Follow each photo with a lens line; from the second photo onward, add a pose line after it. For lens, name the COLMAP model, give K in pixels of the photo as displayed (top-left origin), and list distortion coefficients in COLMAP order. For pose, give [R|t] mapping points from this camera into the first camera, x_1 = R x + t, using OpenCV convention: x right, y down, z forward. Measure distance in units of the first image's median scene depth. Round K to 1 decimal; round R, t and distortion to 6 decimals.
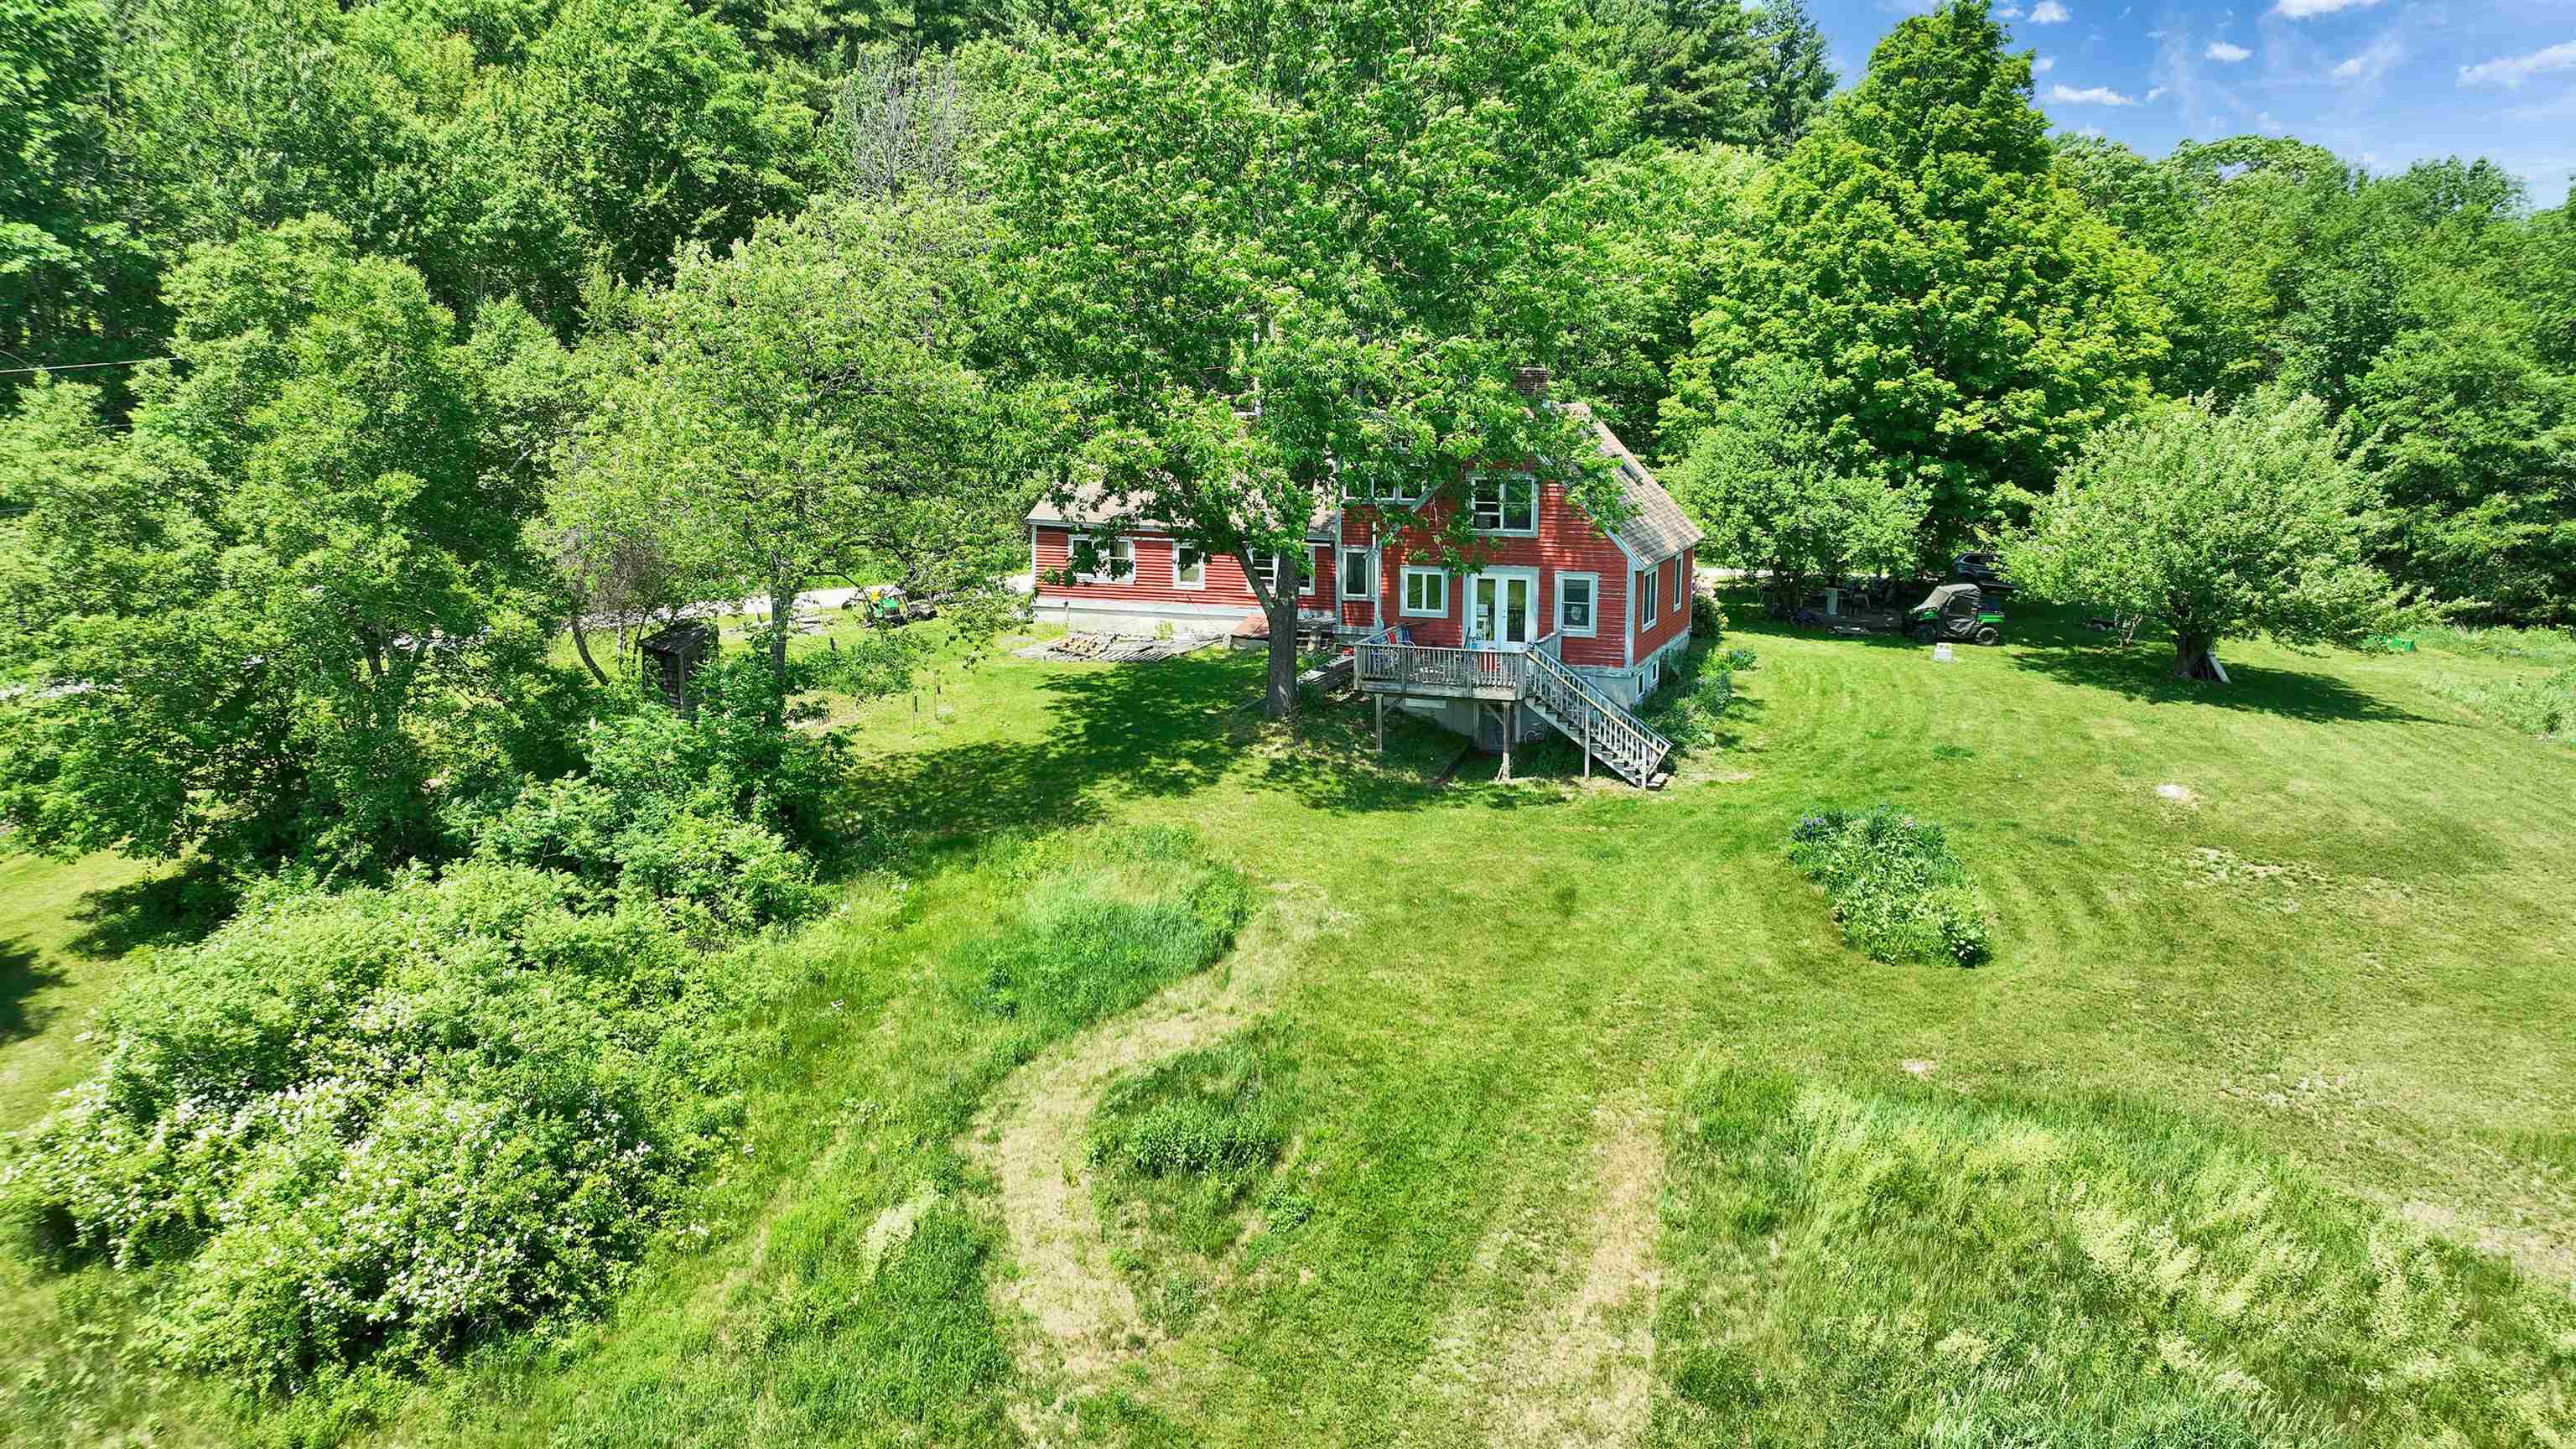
lens RADIAL K [[1759.7, 0, 1288.0], [0, 1759.7, 724.5], [0, 0, 1]] dist [-0.014386, 0.005215]
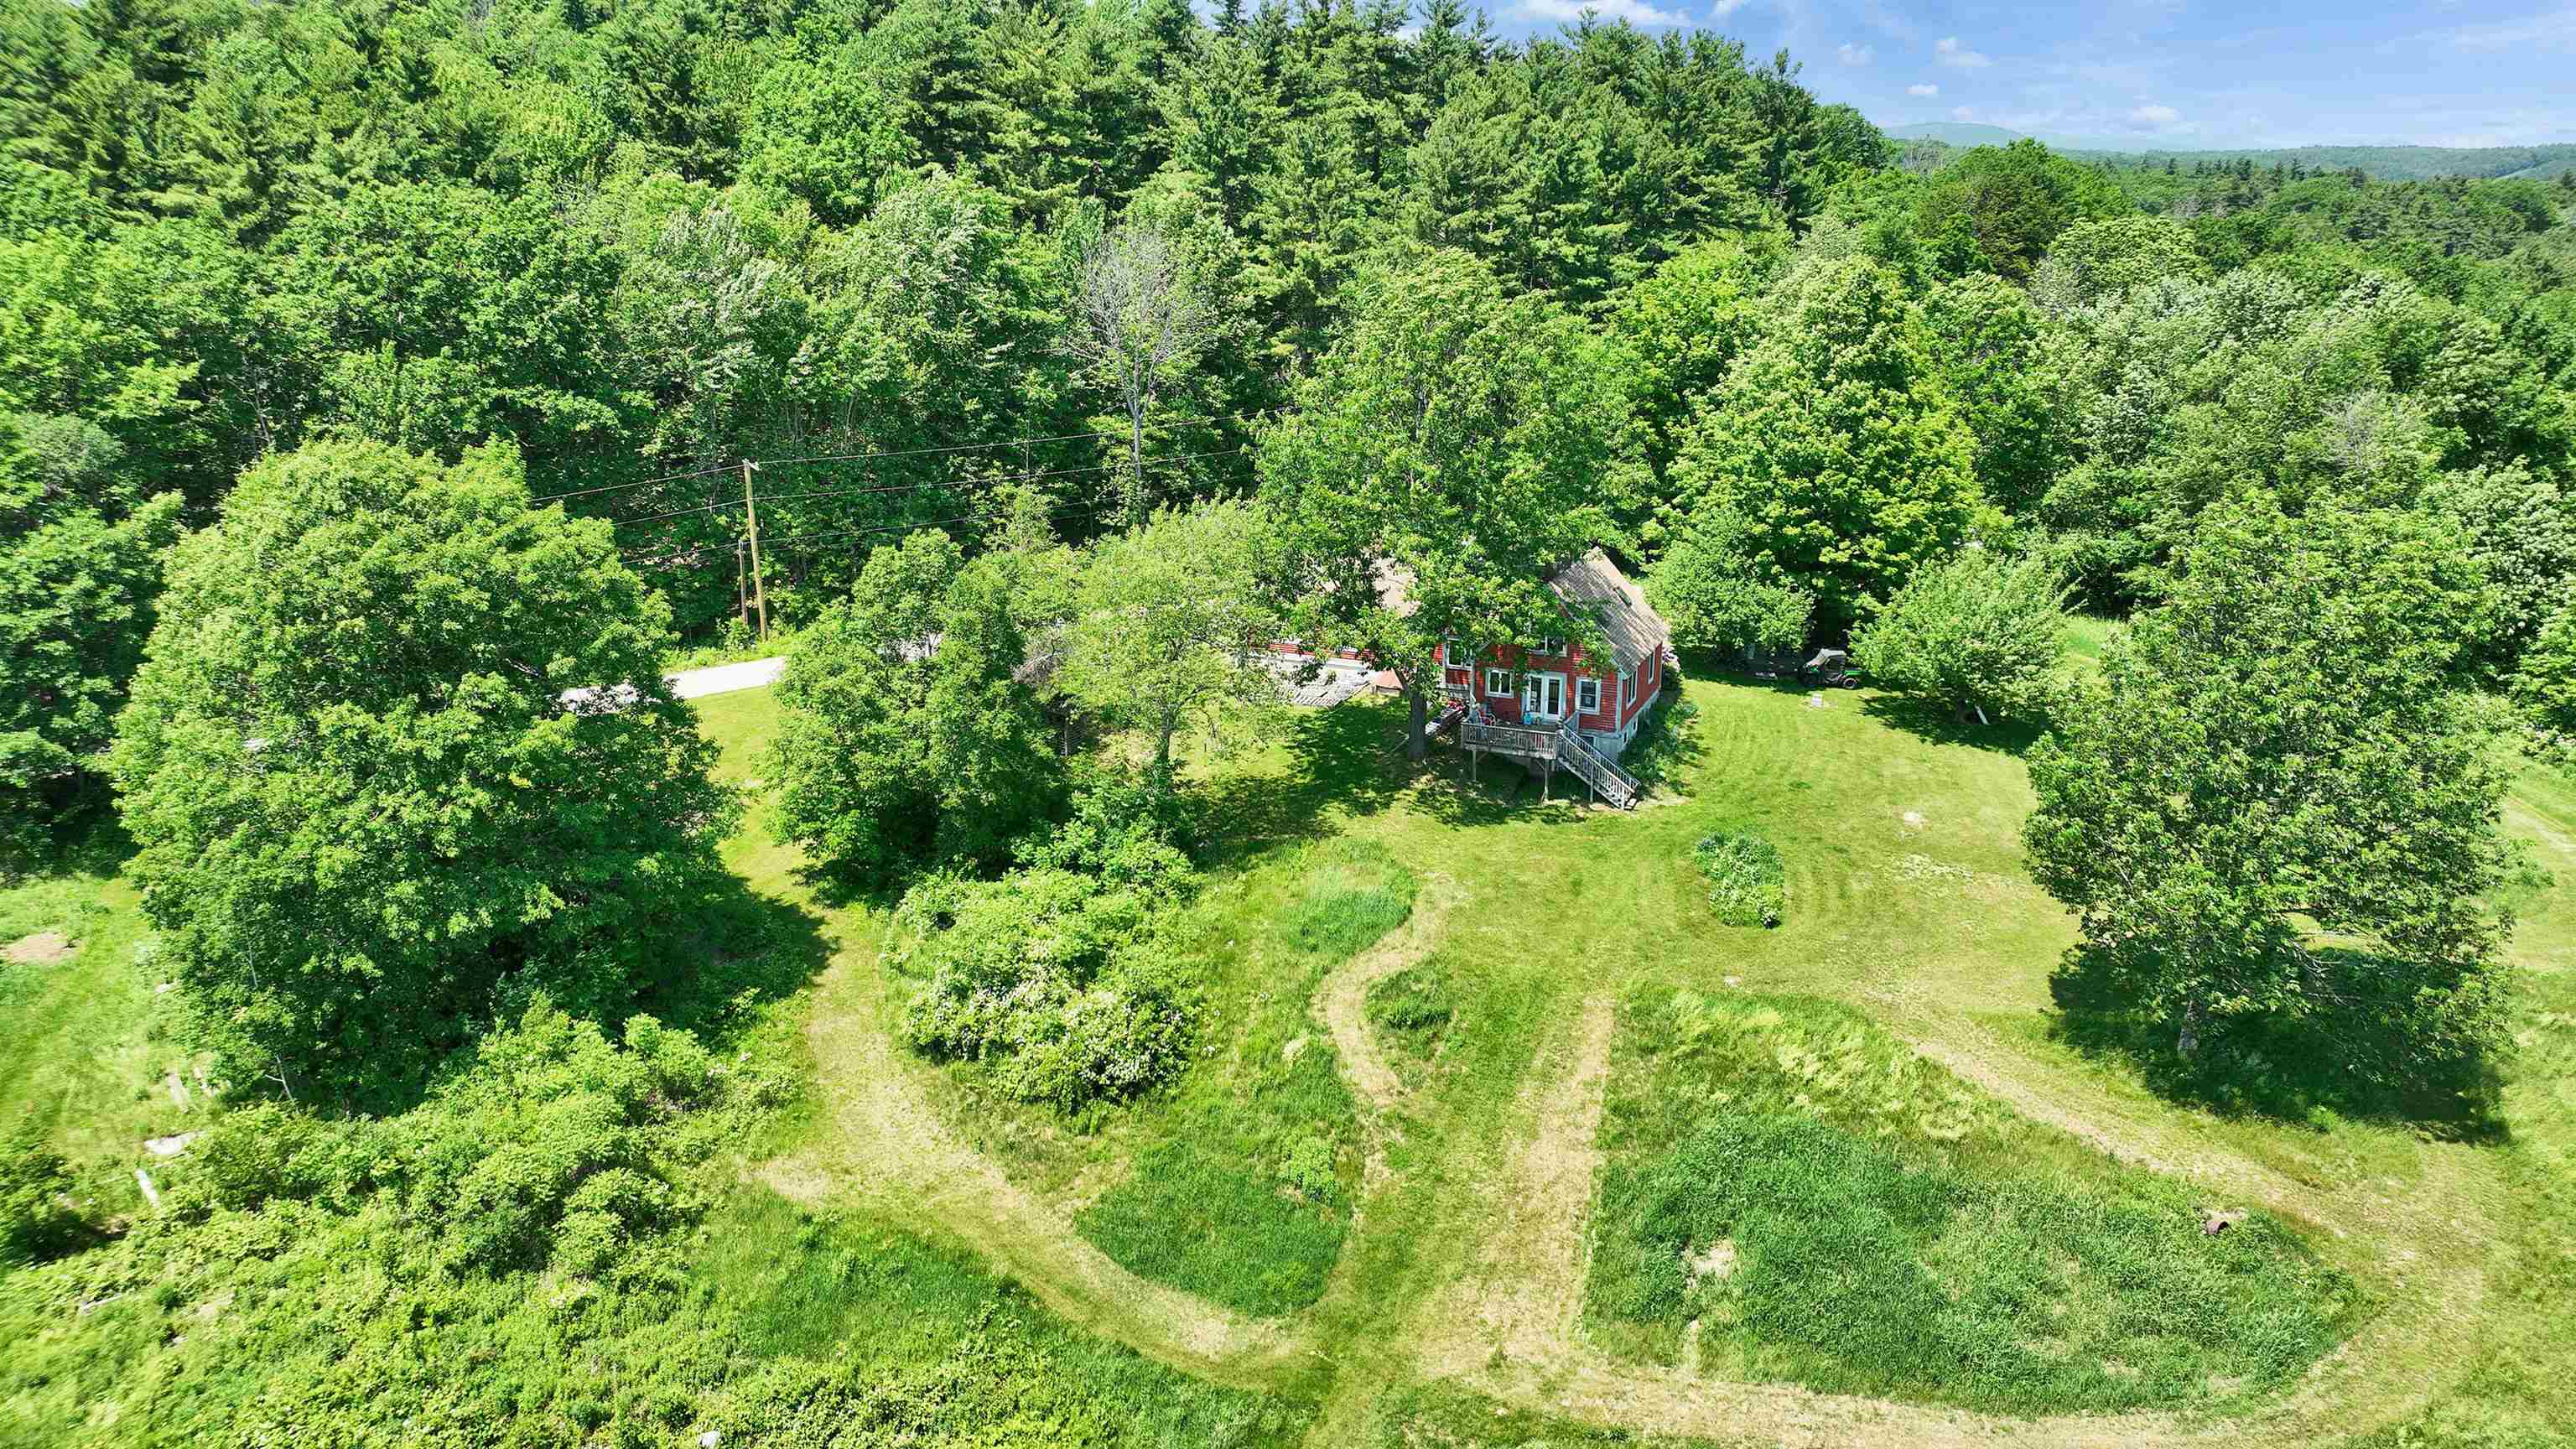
lens RADIAL K [[1807.7, 0, 1283.6], [0, 1807.7, 693.6], [0, 0, 1]] dist [0.005511, -0.000599]
pose [[0.999853, 0.005757, -0.016146, -0.122592], [-0.004230, 0.995653, 0.093041, -0.266409], [0.016612, -0.092959, 0.995531, -0.885845]]
